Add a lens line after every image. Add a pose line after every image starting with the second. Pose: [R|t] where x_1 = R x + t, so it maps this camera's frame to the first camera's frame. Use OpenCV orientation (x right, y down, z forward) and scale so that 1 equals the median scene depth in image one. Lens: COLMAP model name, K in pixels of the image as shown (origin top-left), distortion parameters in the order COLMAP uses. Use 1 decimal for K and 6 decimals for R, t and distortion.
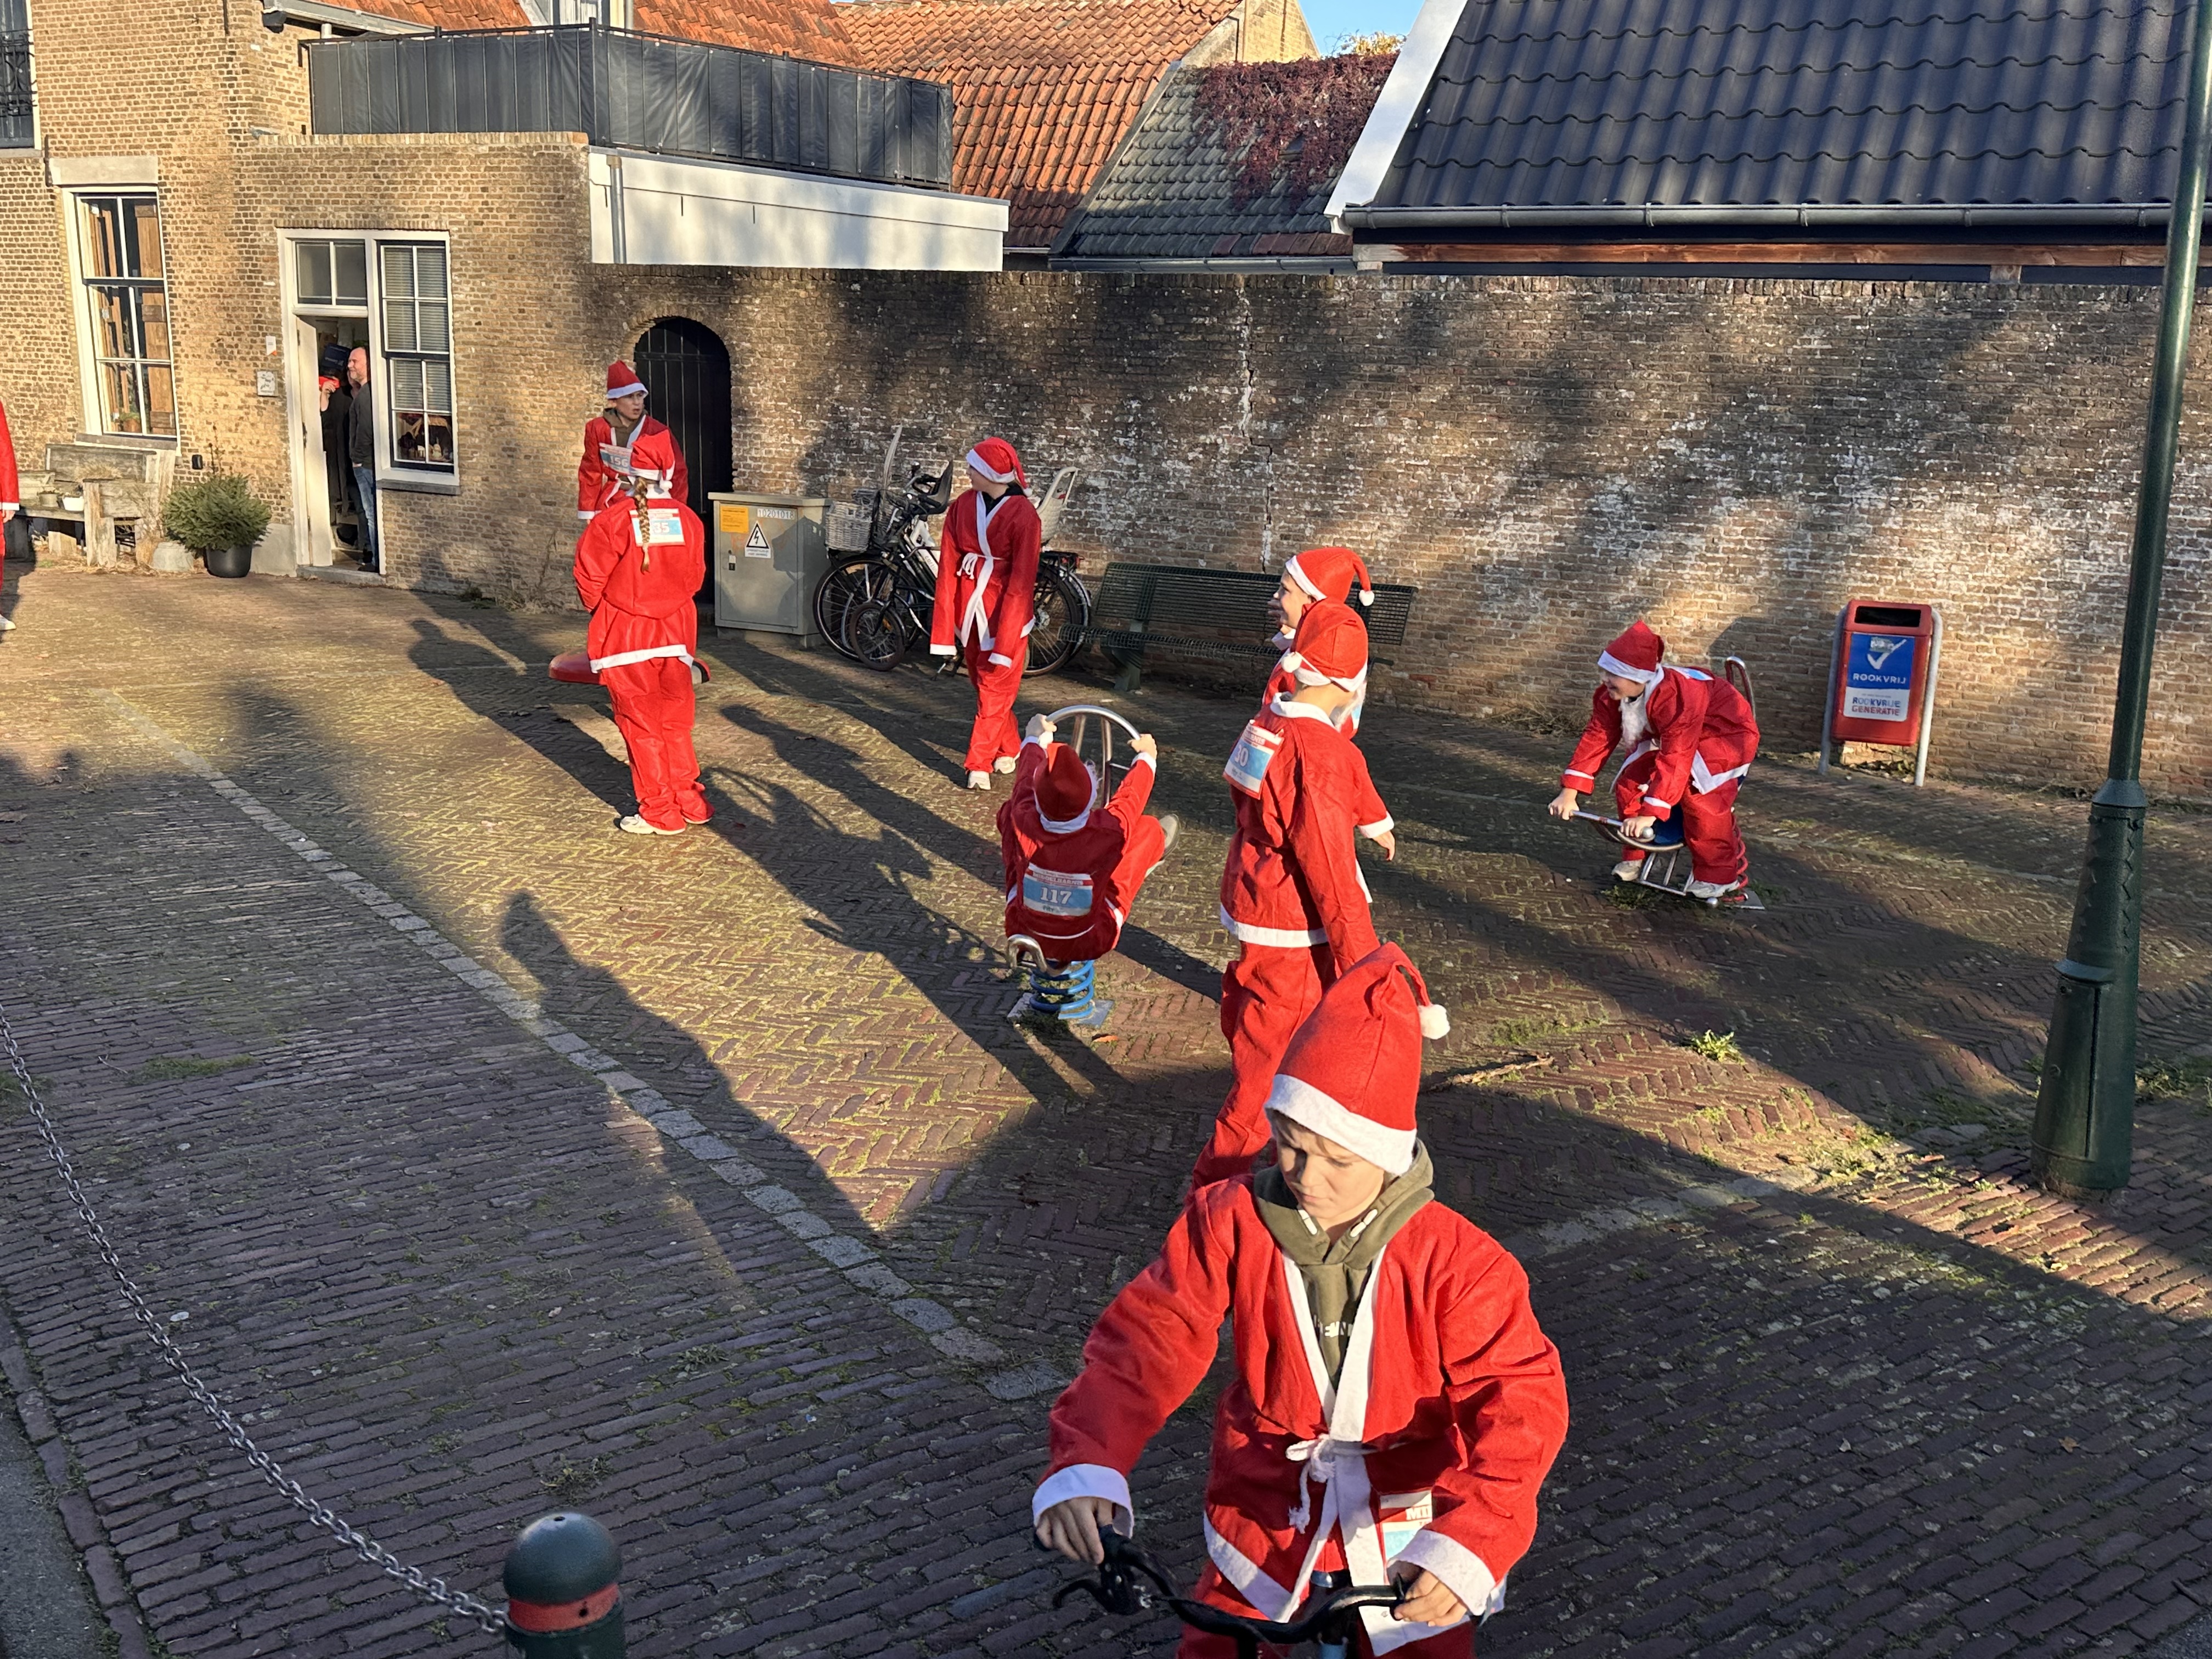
lens RADIAL K [[1999.9, 0, 1110.5], [0, 1999.9, 870.6], [0, 0, 1]] dist [0.167766, -0.347663]
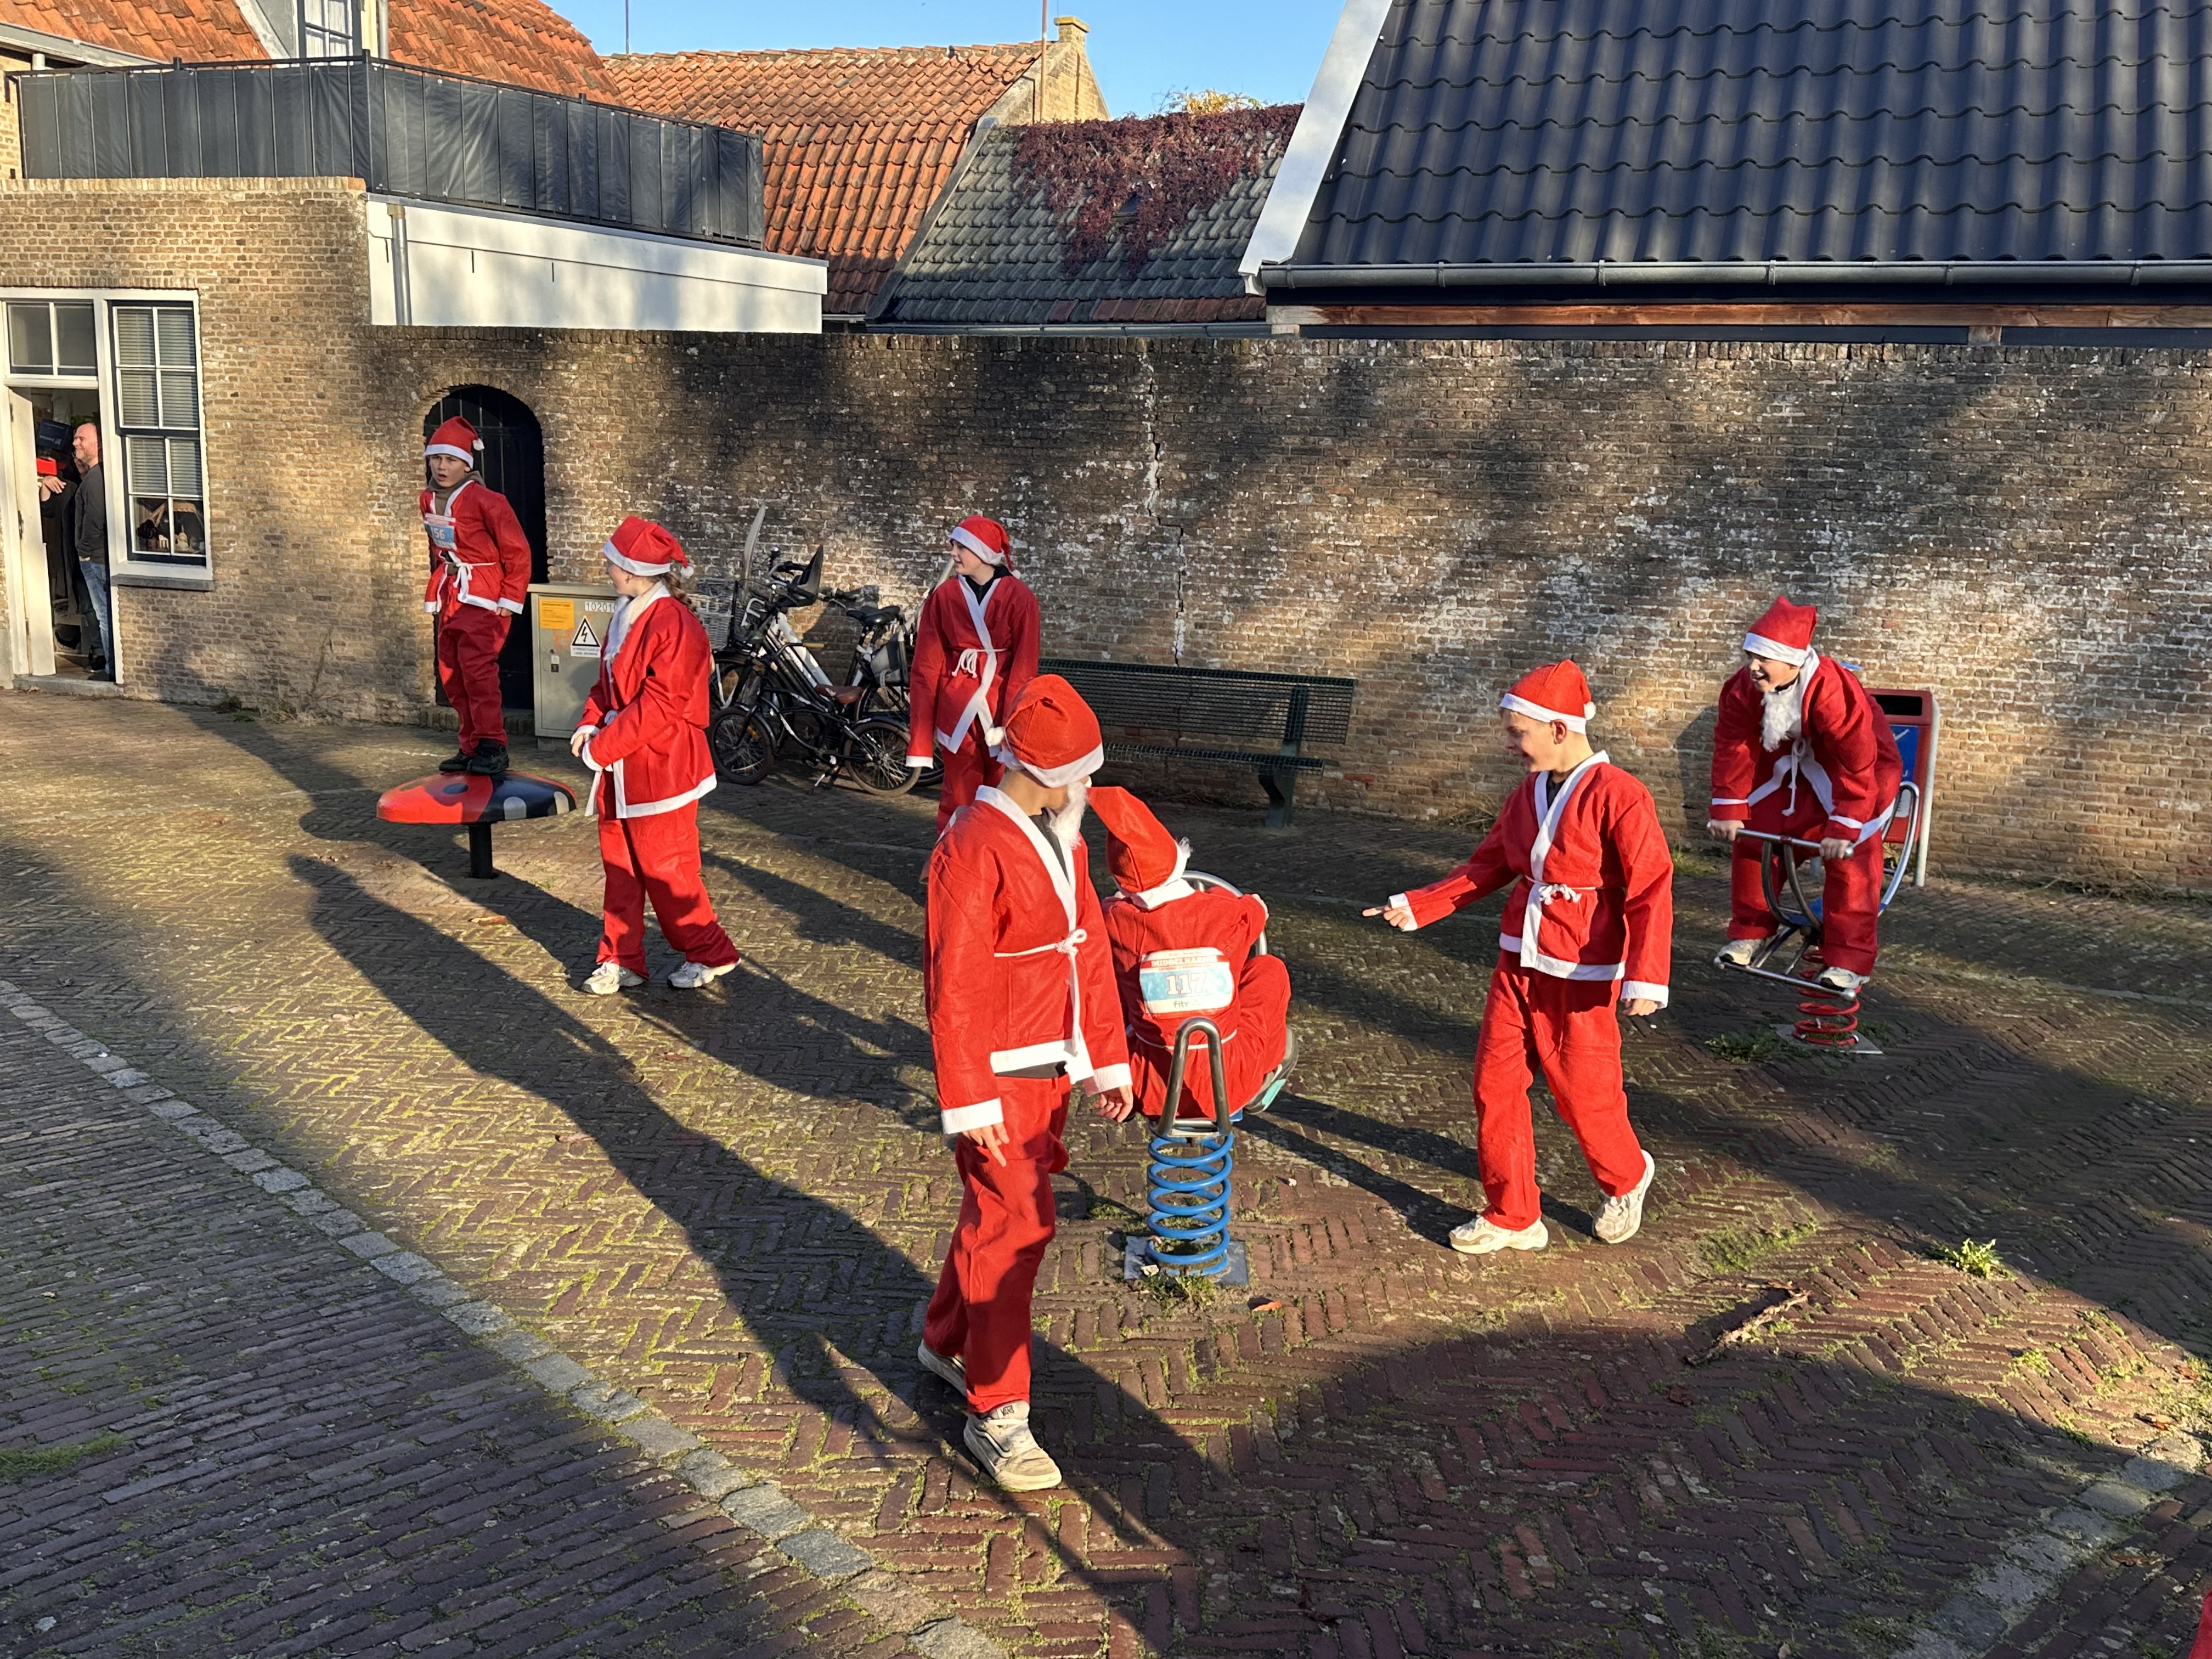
lens RADIAL K [[1999.9, 0, 1110.5], [0, 1999.9, 870.6], [0, 0, 1]] dist [0.167766, -0.347663]
pose [[0.990333, -0.034218, 0.134424, -0.079230], [0.038842, 0.998735, -0.031928, -0.029541], [-0.133161, 0.036840, 0.990409, 0.120150]]
